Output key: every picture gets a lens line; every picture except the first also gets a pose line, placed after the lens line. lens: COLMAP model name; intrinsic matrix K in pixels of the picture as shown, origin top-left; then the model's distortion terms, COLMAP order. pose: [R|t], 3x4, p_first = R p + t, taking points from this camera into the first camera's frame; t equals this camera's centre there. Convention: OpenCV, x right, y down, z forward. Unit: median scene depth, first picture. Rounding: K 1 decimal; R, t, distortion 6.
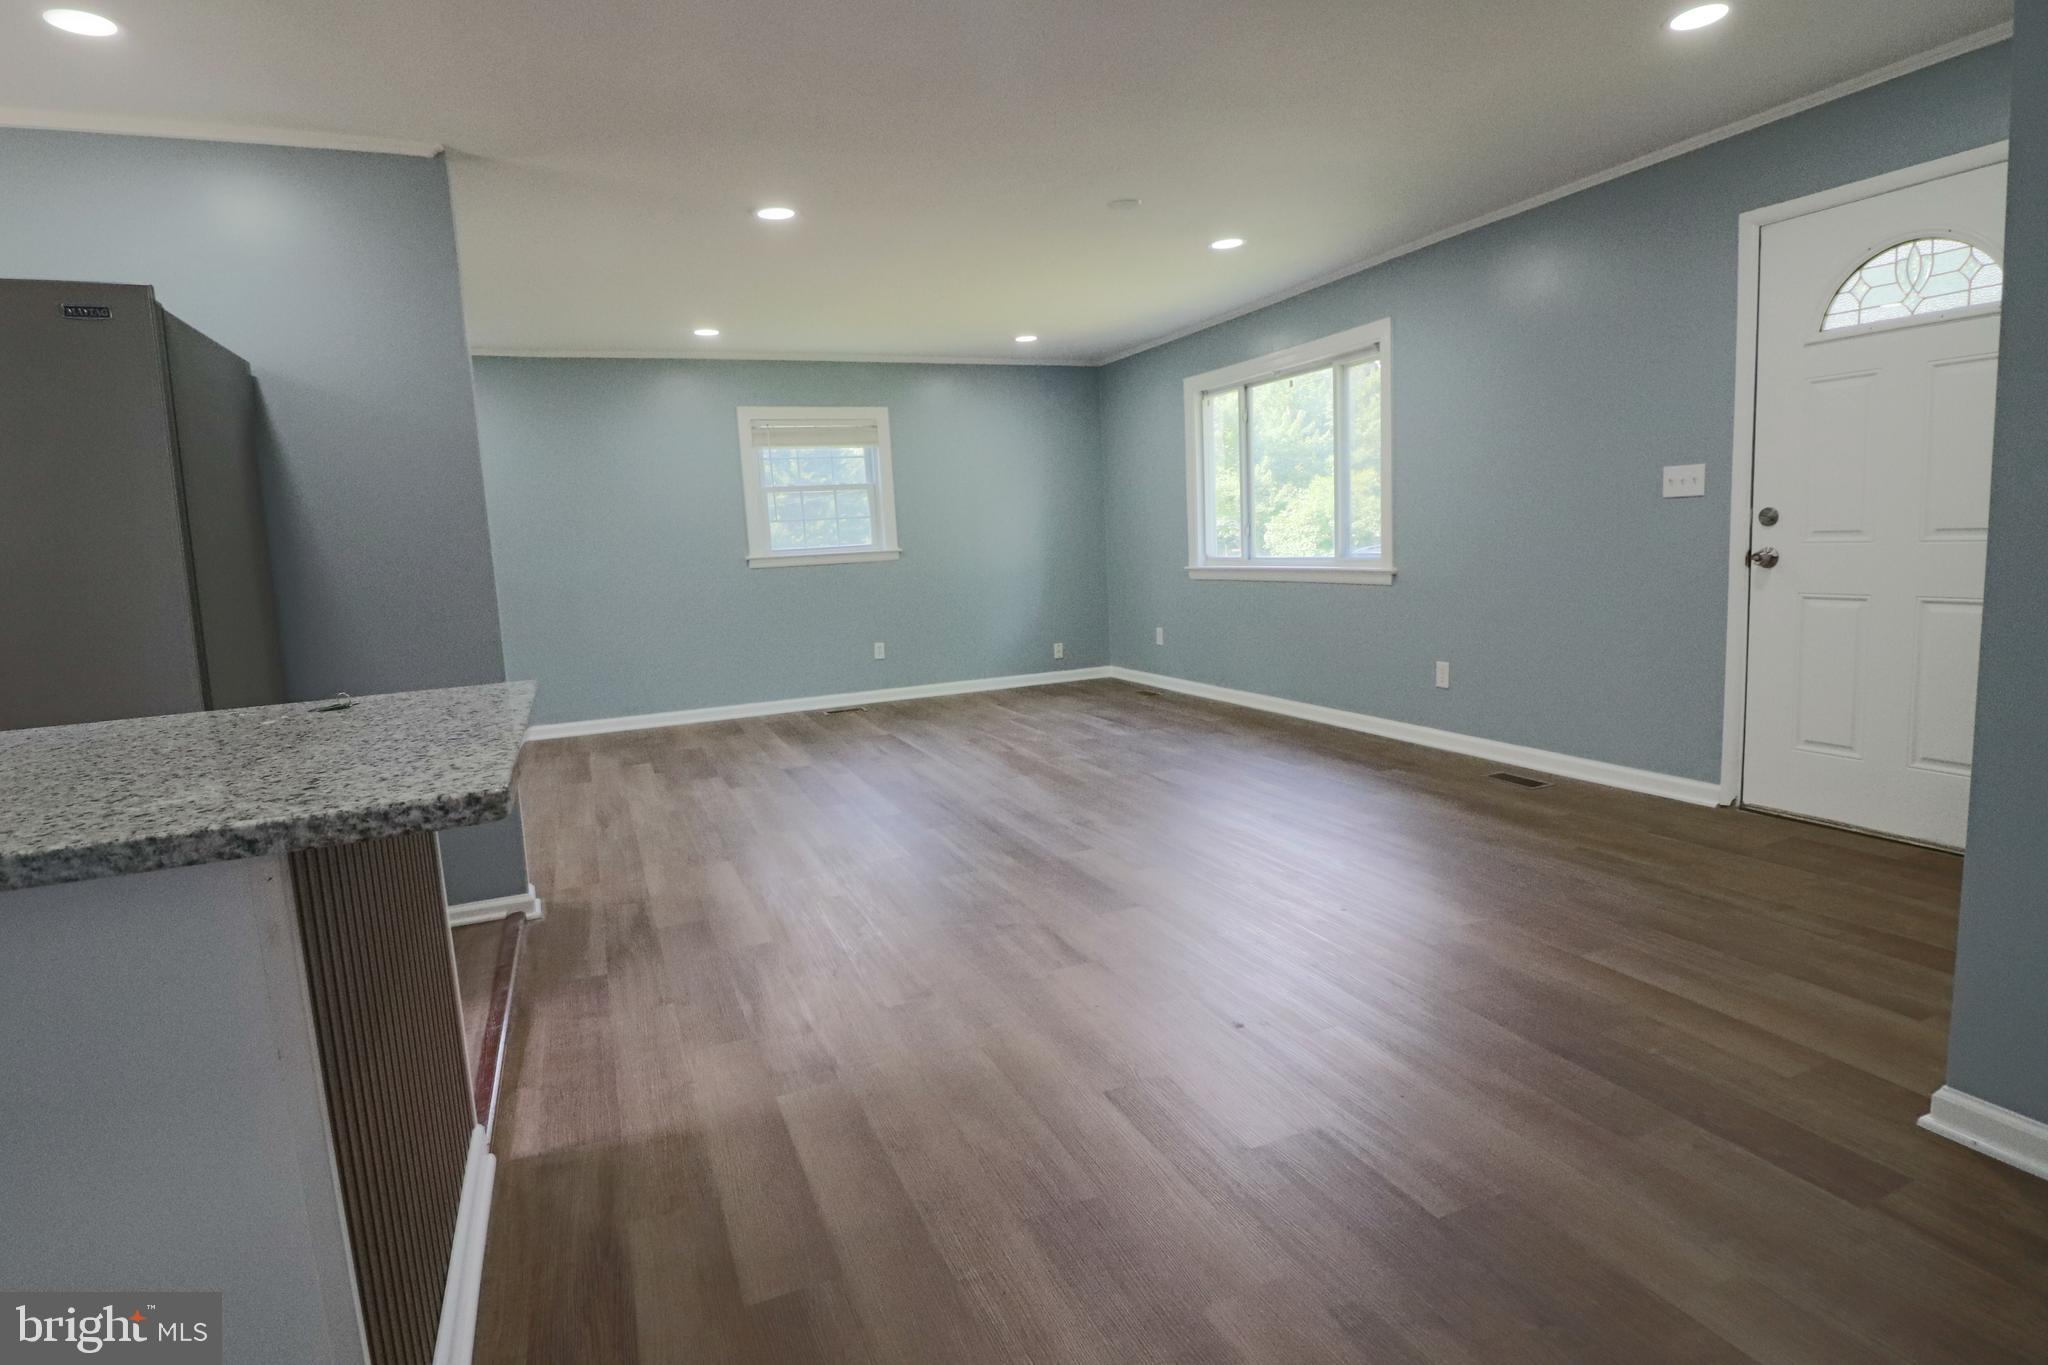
lens RADIAL K [[1063.5, 0, 1024.0], [0, 1063.5, 682.5], [0, 0, 1]] dist [-0.001543, -0.000801]
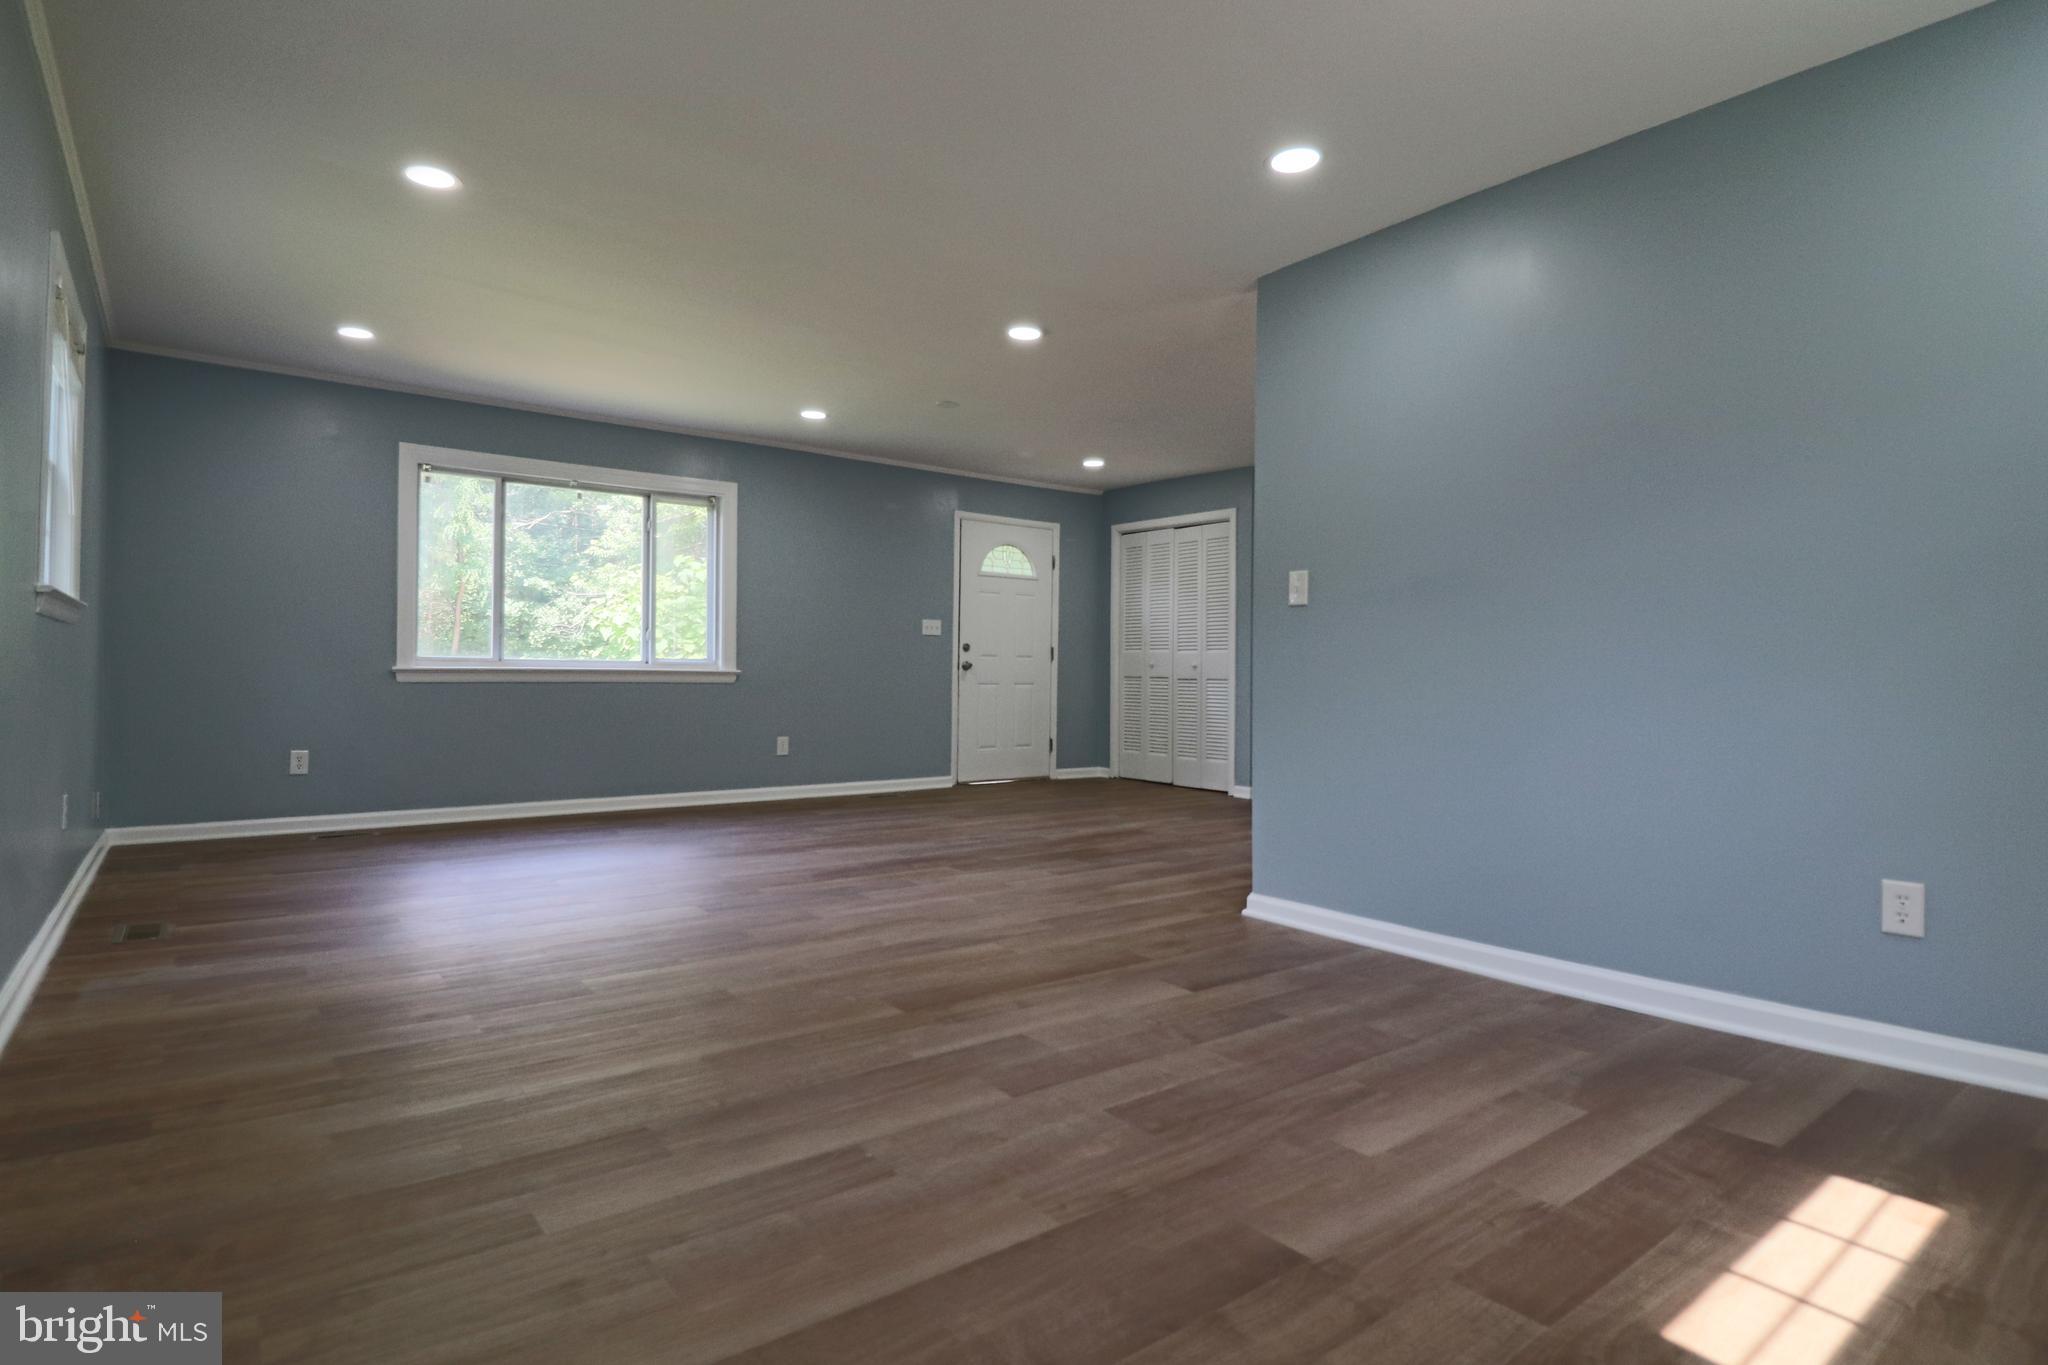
lens RADIAL K [[1063.5, 0, 1024.0], [0, 1063.5, 682.5], [0, 0, 1]] dist [-0.001543, -0.000801]
pose [[-0.261179, 0.043447, 0.964312, -1.358937], [0.135901, 0.990691, -0.007827, -0.046871], [-0.955676, 0.129007, -0.264652, 1.376177]]
